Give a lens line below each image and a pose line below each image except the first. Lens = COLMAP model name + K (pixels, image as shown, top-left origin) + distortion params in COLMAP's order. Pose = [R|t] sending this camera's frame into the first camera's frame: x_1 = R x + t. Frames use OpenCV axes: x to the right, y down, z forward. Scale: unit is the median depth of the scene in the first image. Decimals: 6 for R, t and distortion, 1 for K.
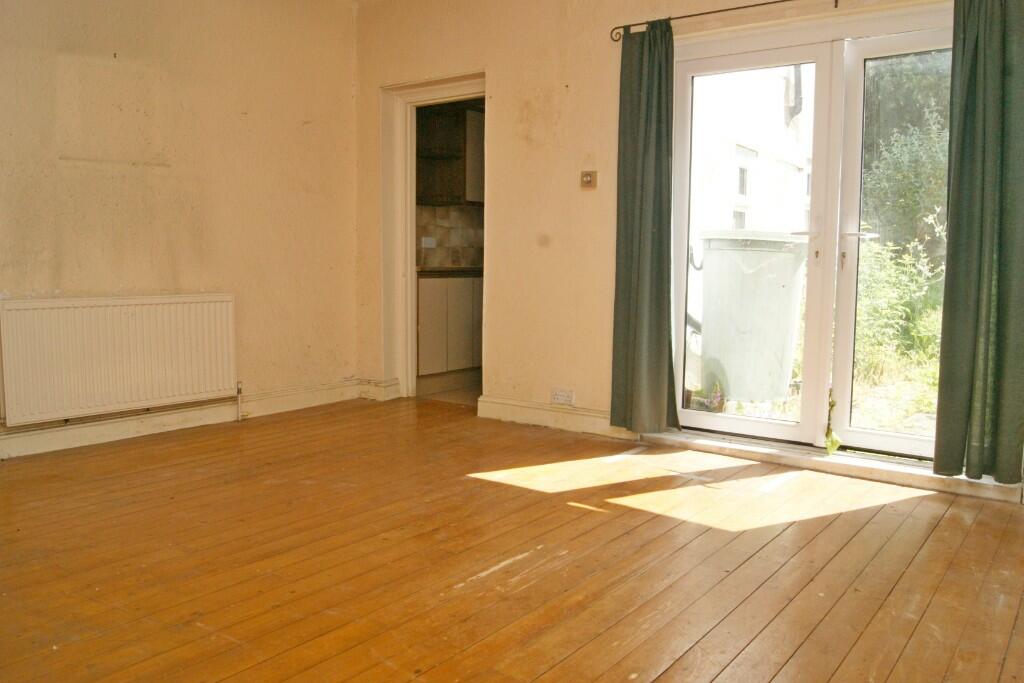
lens RADIAL K [[823.0, 0, 511.3], [0, 823.0, 340.2], [0, 0, 1]] dist [-0.082096, 0.015679]
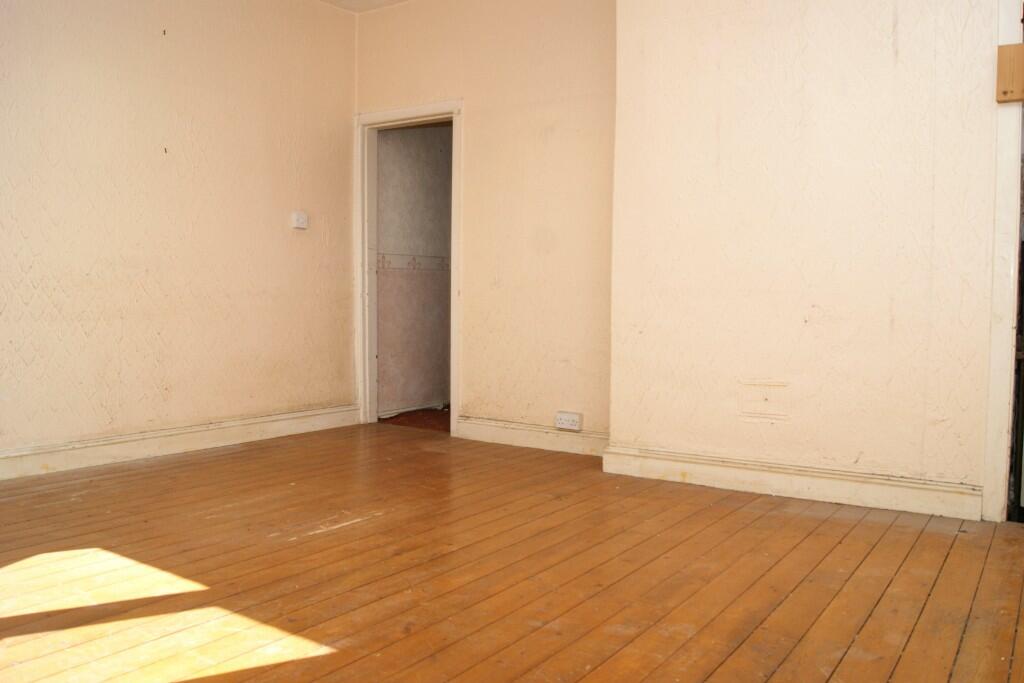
lens RADIAL K [[823.0, 0, 512.0], [0, 823.0, 342.1], [0, 0, 1]] dist [-0.082096, 0.015679]
pose [[-0.998941, -0.014653, -0.043611, -0.172305], [-0.021115, 0.988213, 0.151620, -0.131361], [0.040875, 0.152380, -0.987476, 1.817428]]
